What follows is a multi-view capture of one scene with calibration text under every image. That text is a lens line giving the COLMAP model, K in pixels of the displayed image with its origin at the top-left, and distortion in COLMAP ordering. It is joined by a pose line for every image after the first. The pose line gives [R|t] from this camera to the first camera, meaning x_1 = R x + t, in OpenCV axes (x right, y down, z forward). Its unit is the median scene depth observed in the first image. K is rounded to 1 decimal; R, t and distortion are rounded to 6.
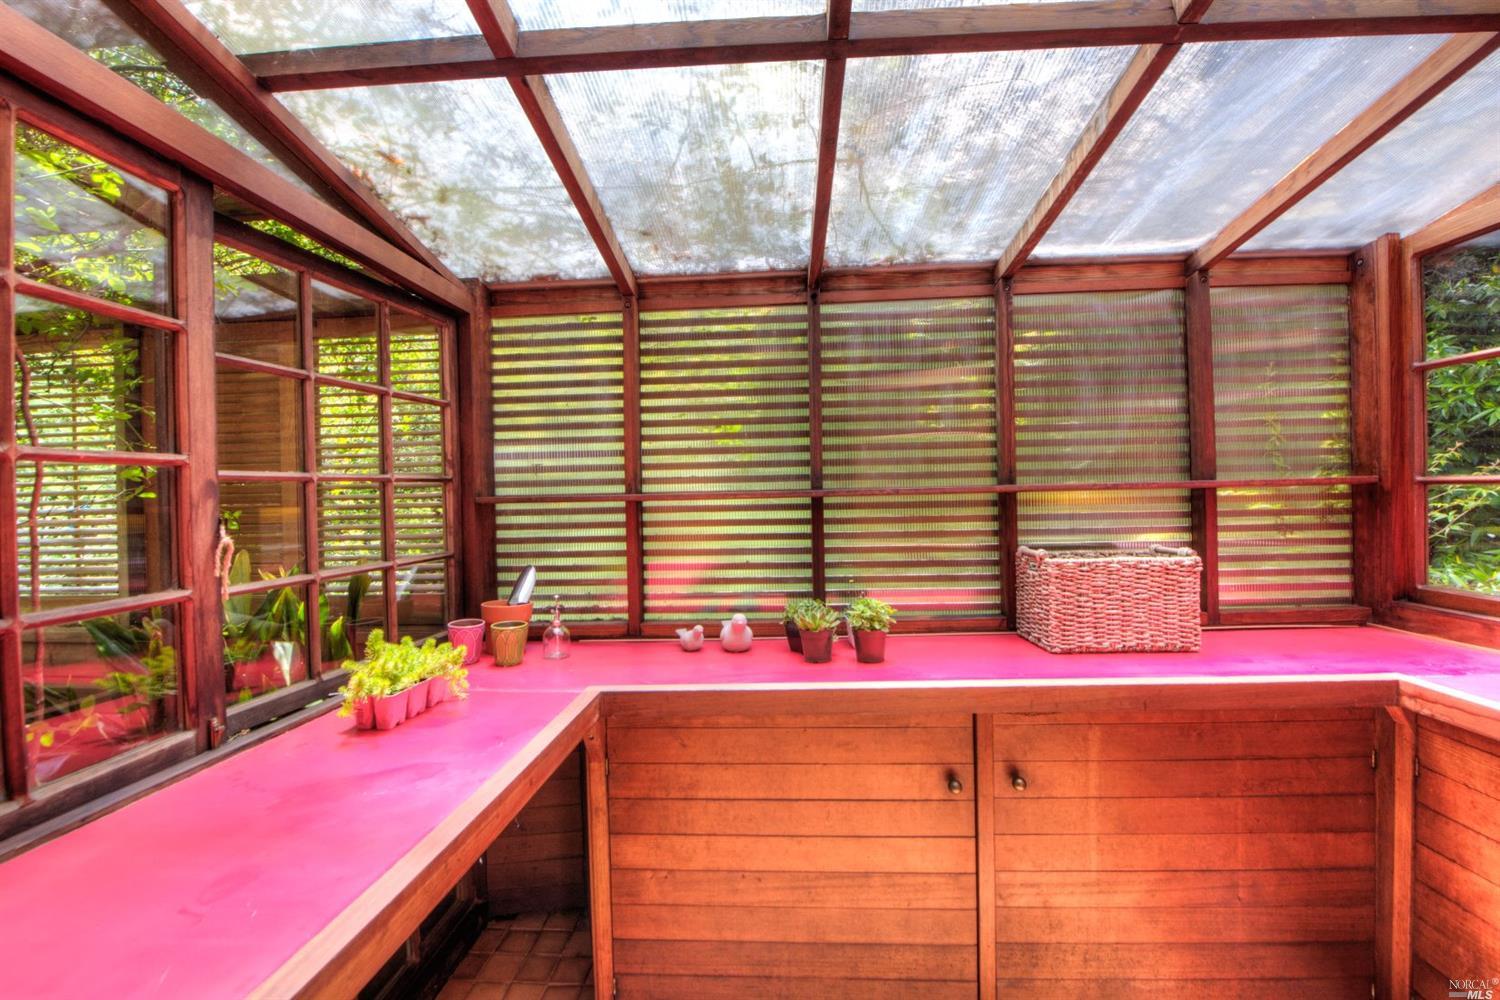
lens RADIAL K [[591.5, 0, 750.0], [0, 591.5, 500.0], [0, 0, 1]] dist [-0.014962, -0.000126]
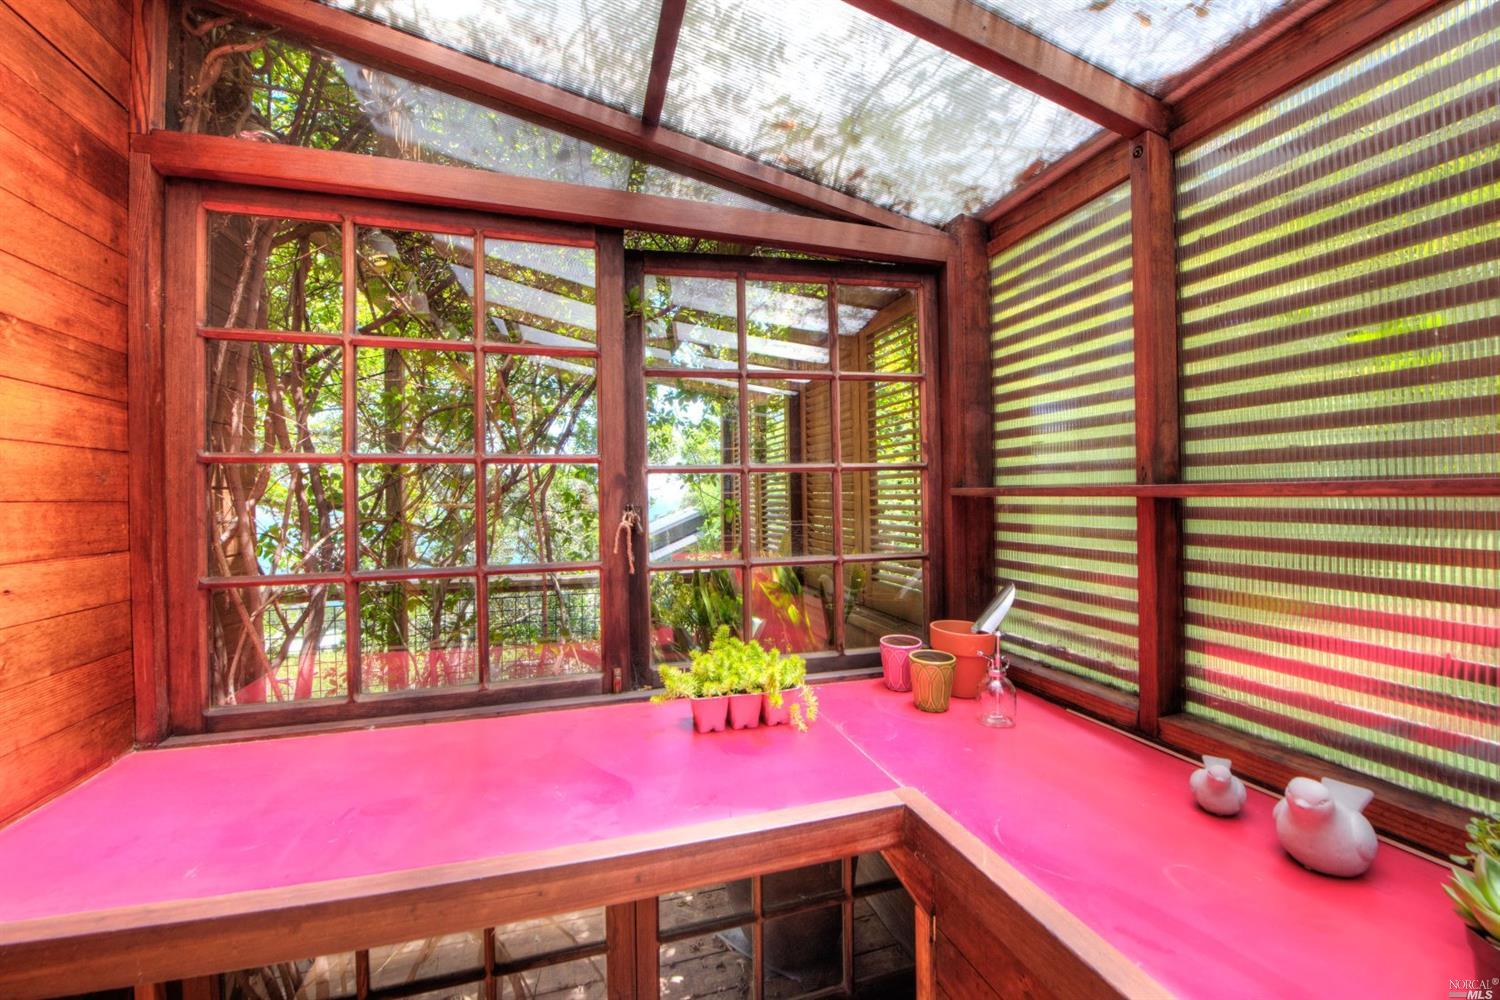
lens RADIAL K [[591.5, 0, 750.0], [0, 591.5, 500.0], [0, 0, 1]] dist [-0.014962, -0.000126]
pose [[0.377419, 0.024333, -0.925723, 0.187020], [-0.005866, 0.999697, 0.023886, -0.006541], [0.926024, -0.003585, 0.377447, 0.452955]]
